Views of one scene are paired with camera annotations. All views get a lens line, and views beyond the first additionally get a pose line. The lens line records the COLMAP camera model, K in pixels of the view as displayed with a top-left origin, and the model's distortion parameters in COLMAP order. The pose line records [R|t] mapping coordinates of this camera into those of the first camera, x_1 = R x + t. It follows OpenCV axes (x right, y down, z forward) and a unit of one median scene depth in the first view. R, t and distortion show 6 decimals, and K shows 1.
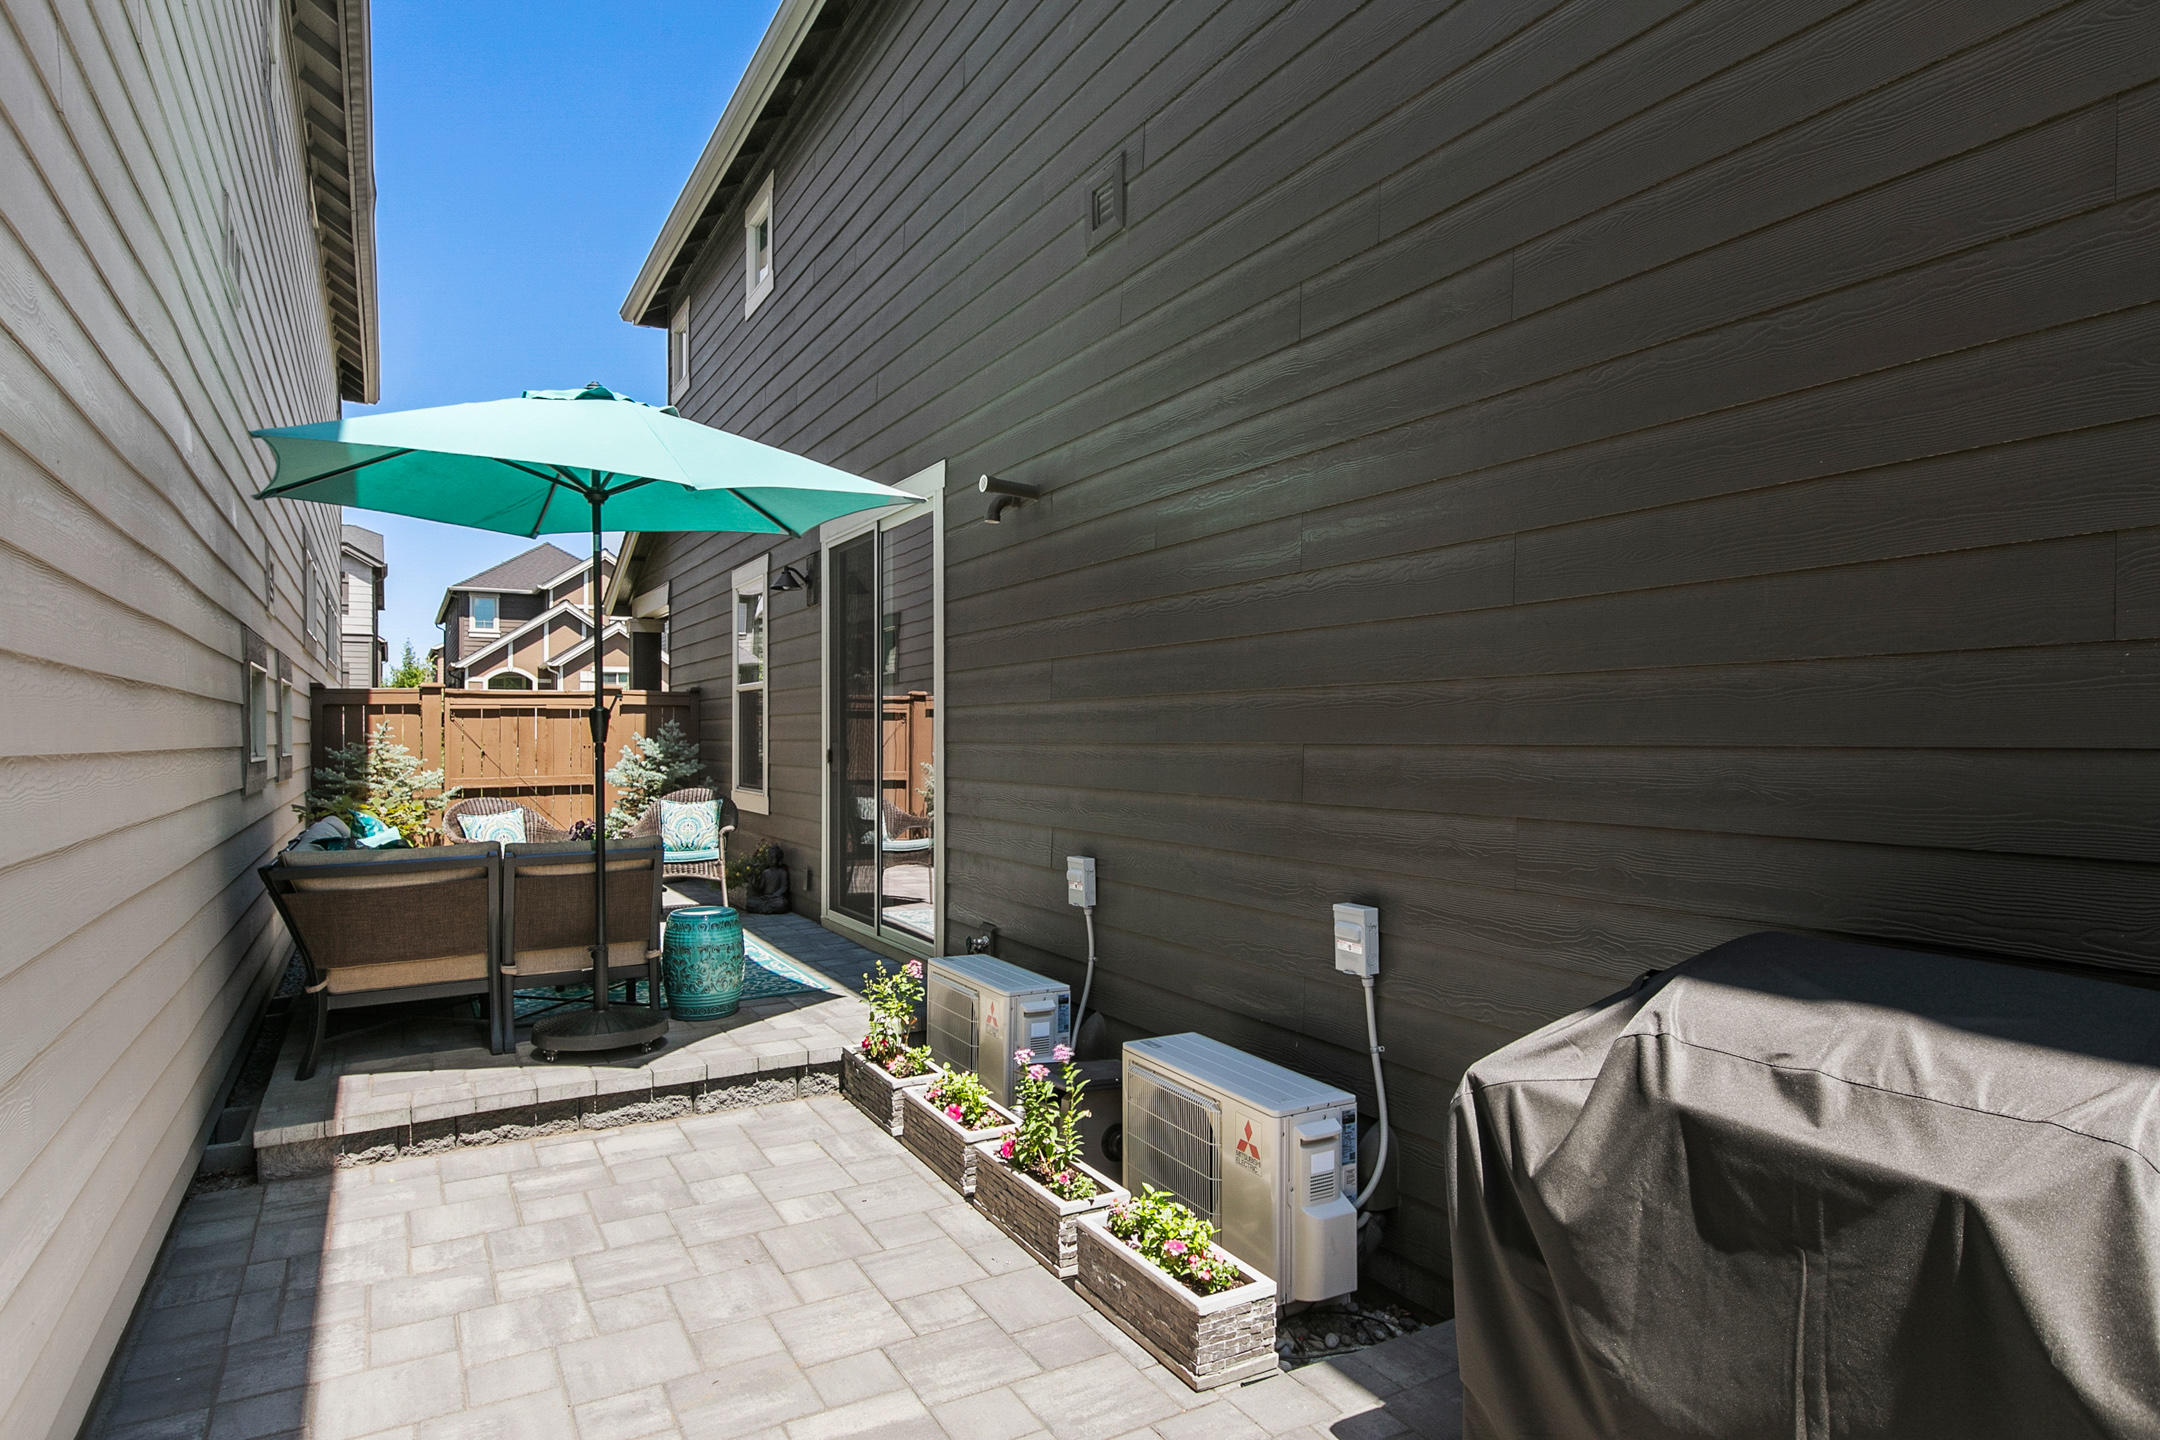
lens RADIAL K [[1217.3, 0, 1082.2], [0, 1217.3, 723.3], [0, 0, 1]] dist [0.001445, 0.000005]
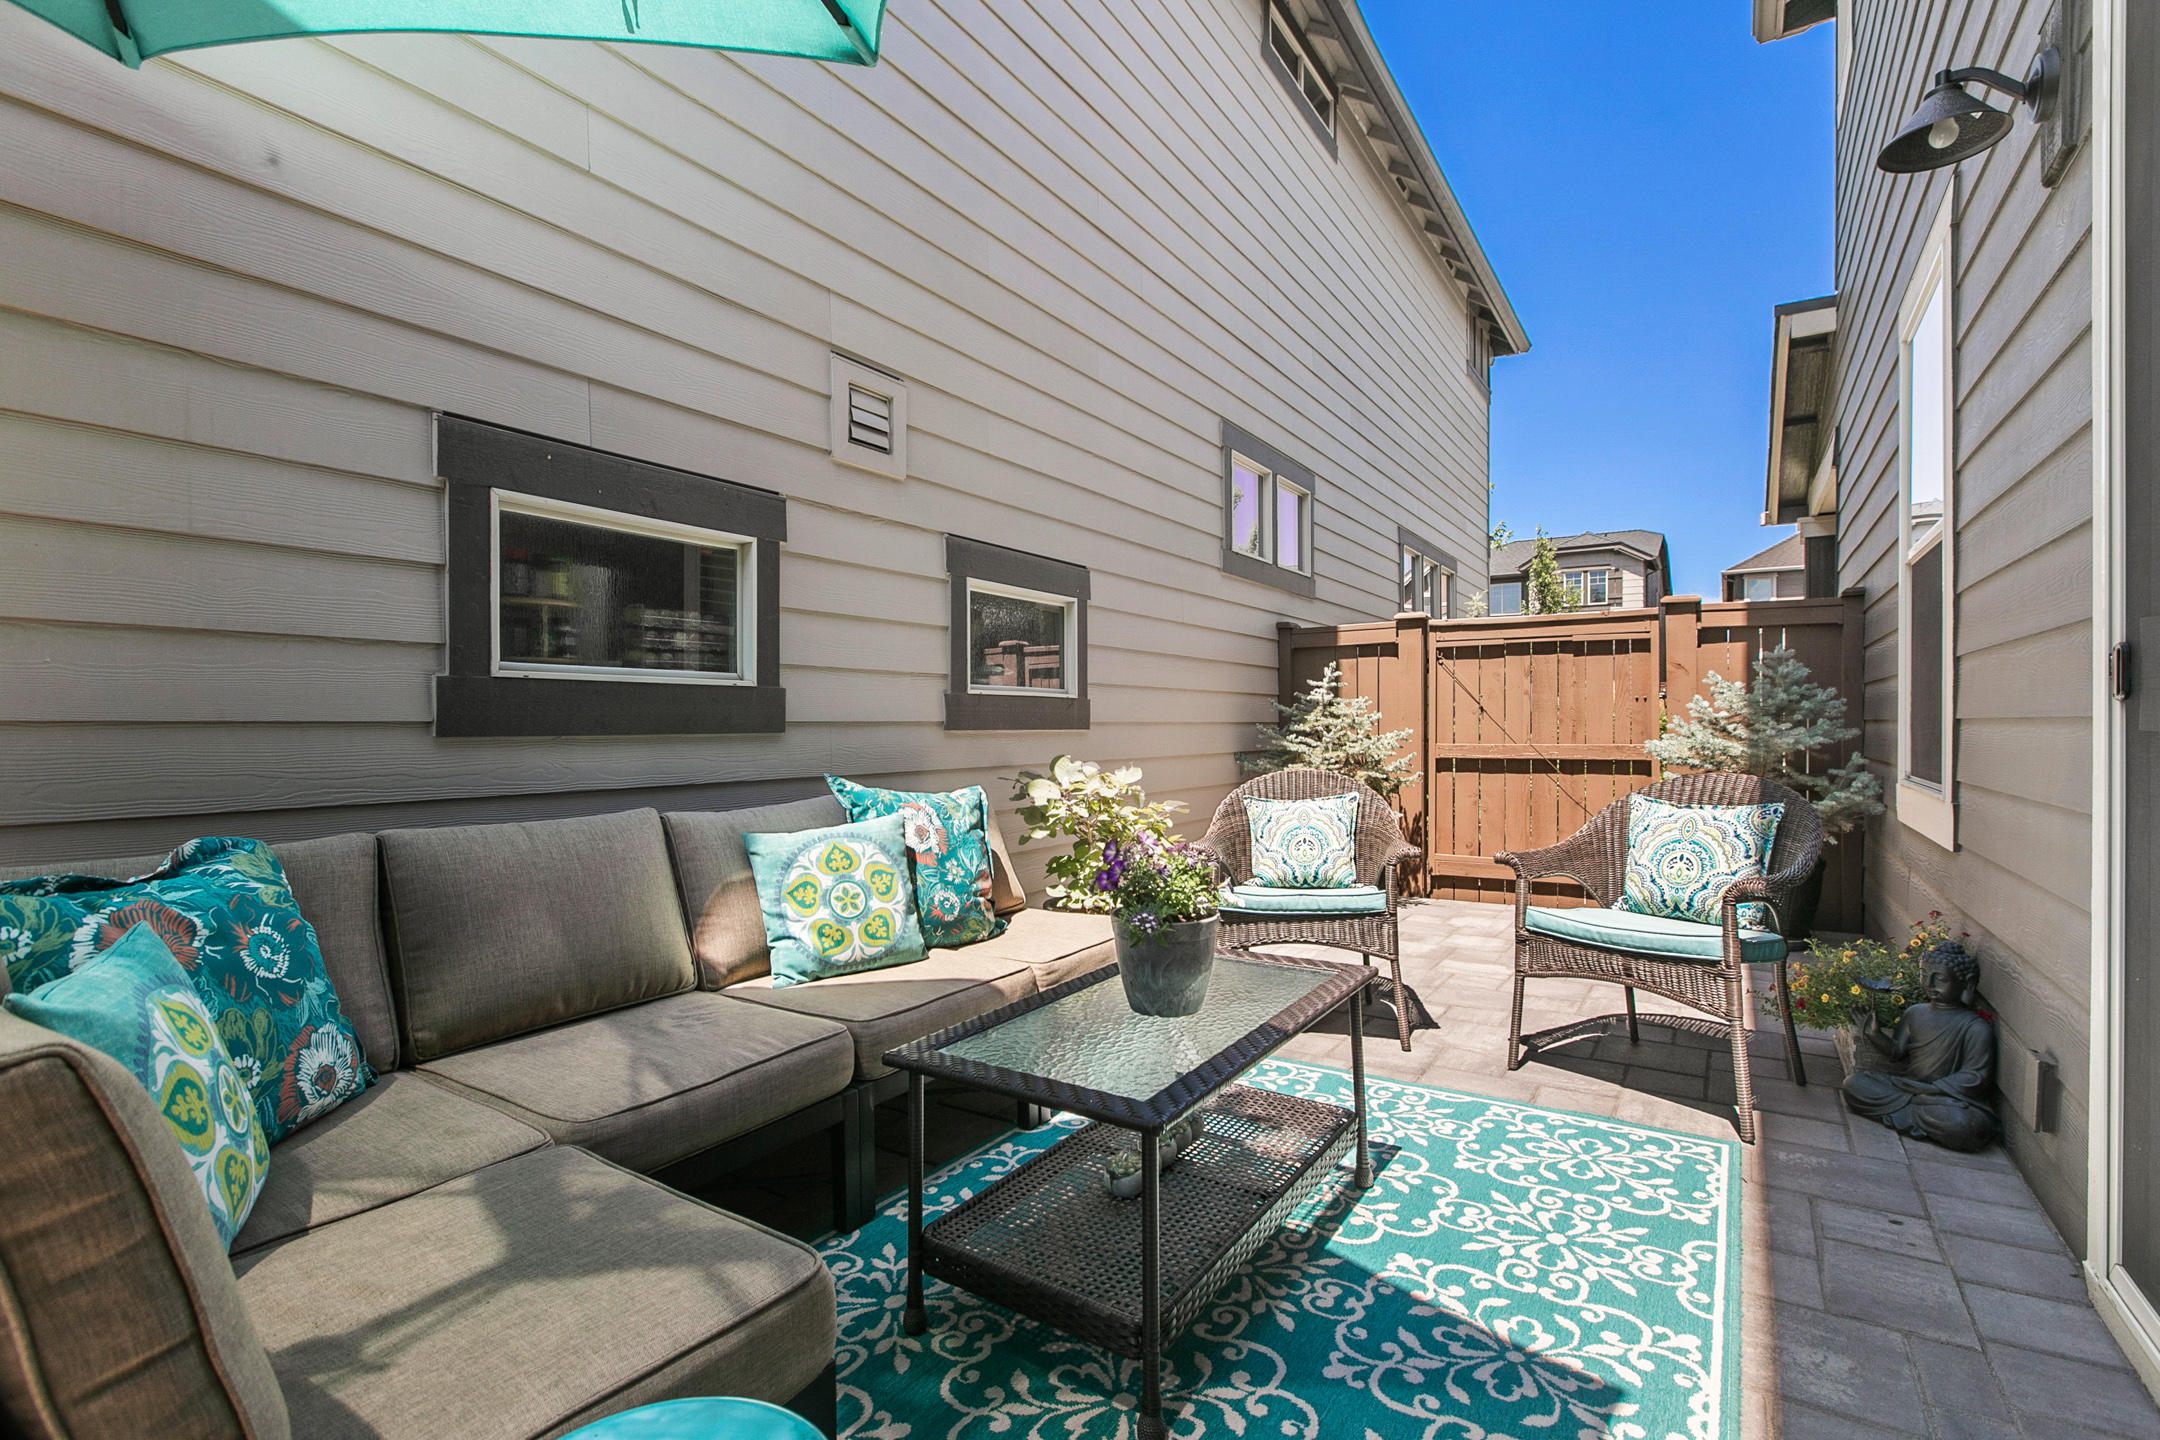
lens RADIAL K [[974.2, 0, 1092.0], [0, 974.2, 724.2], [0, 0, 1]] dist [0.001328, -0.001574]
pose [[0.454869, 0.005493, -0.890541, -0.100817], [0.005487, 0.999945, 0.008971, 0.028689], [0.890541, -0.008967, 0.454814, 0.582133]]
